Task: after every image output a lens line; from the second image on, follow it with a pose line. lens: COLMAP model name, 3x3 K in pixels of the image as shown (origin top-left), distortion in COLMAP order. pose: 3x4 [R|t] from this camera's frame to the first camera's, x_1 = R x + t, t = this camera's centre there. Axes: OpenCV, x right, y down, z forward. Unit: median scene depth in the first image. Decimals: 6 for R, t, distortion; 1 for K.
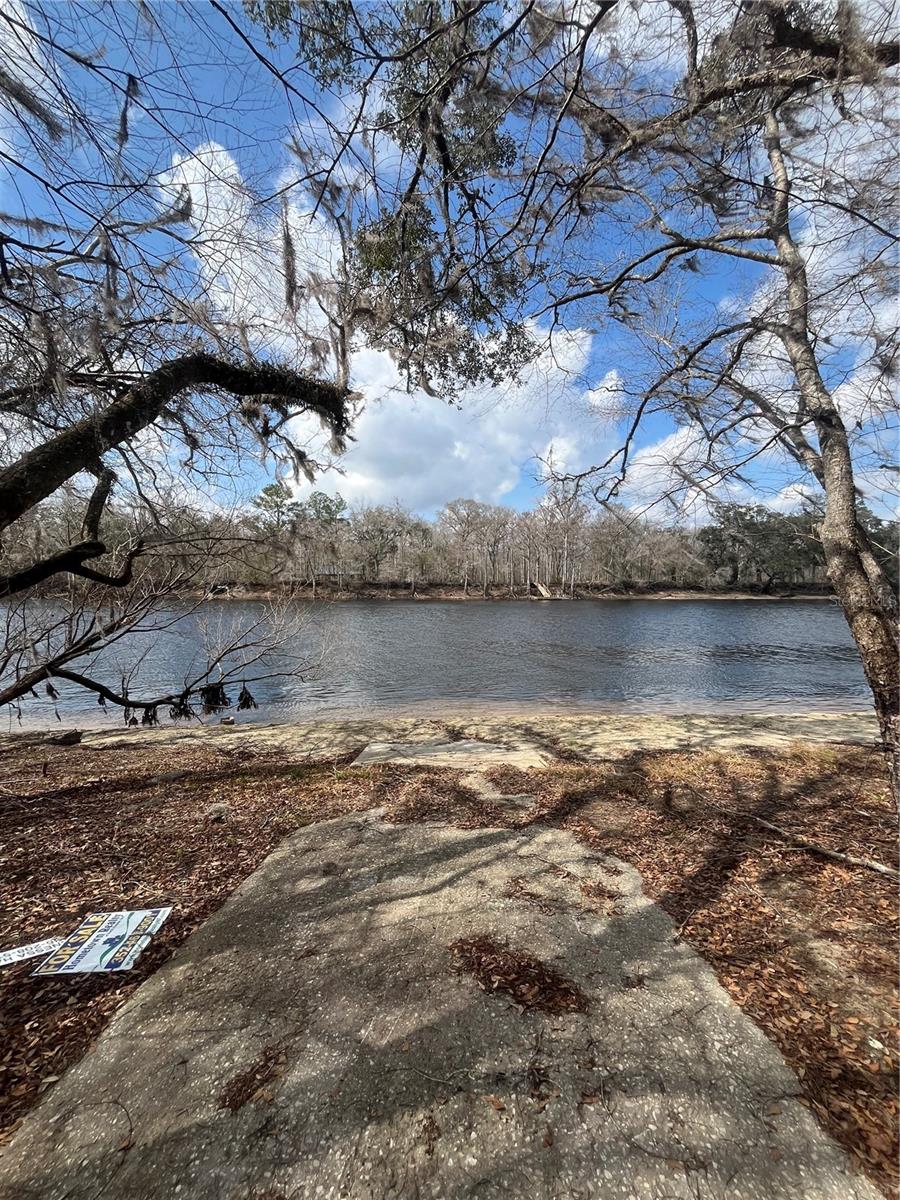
lens RADIAL K [[476.3, 0, 447.4], [0, 476.3, 599.7], [0, 0, 1]] dist [-0.004906, -0.001527]
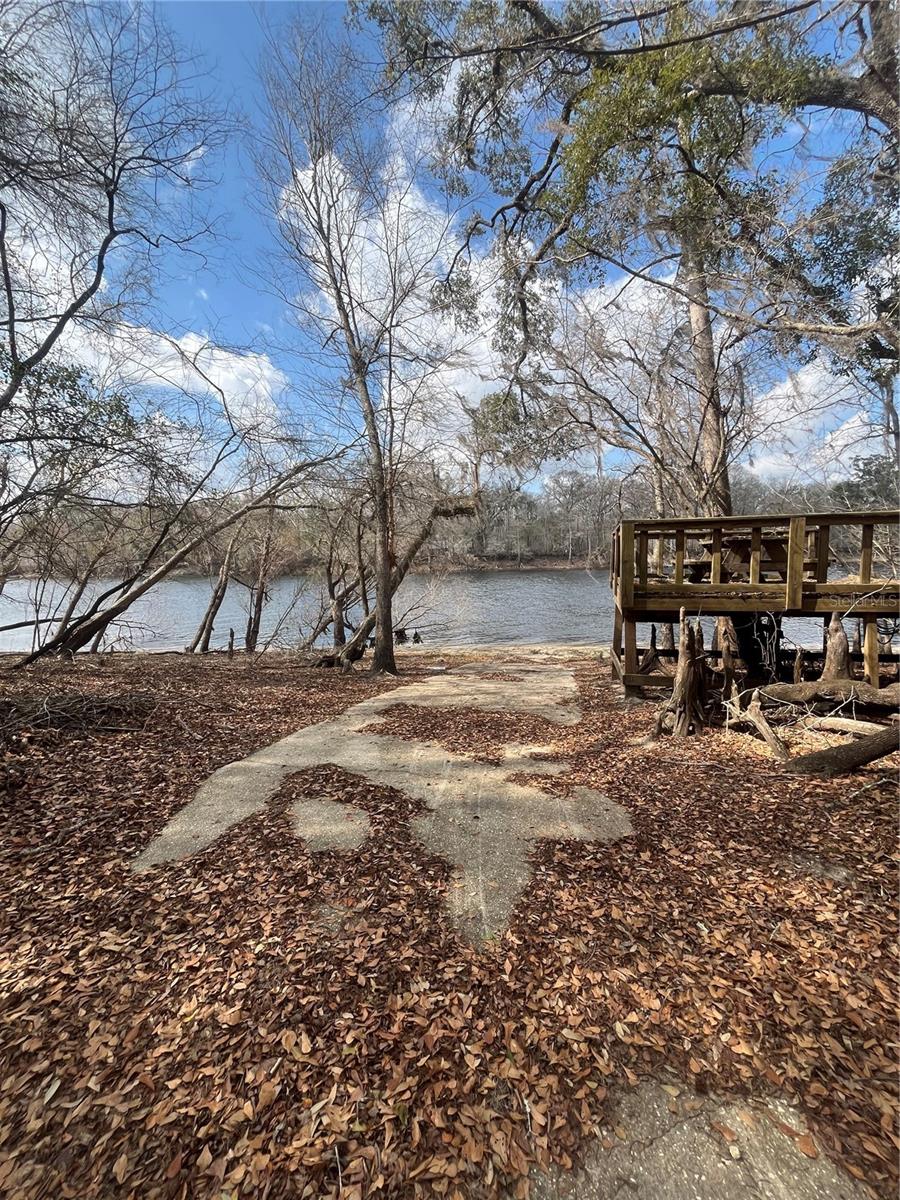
lens RADIAL K [[476.3, 0, 454.4], [0, 476.3, 600.3], [0, 0, 1]] dist [-0.004906, -0.001527]
pose [[0.977725, -0.009953, -0.209653, 0.095910], [0.023791, 0.997693, 0.063587, -0.043810], [0.208537, -0.067158, 0.975706, -0.831407]]
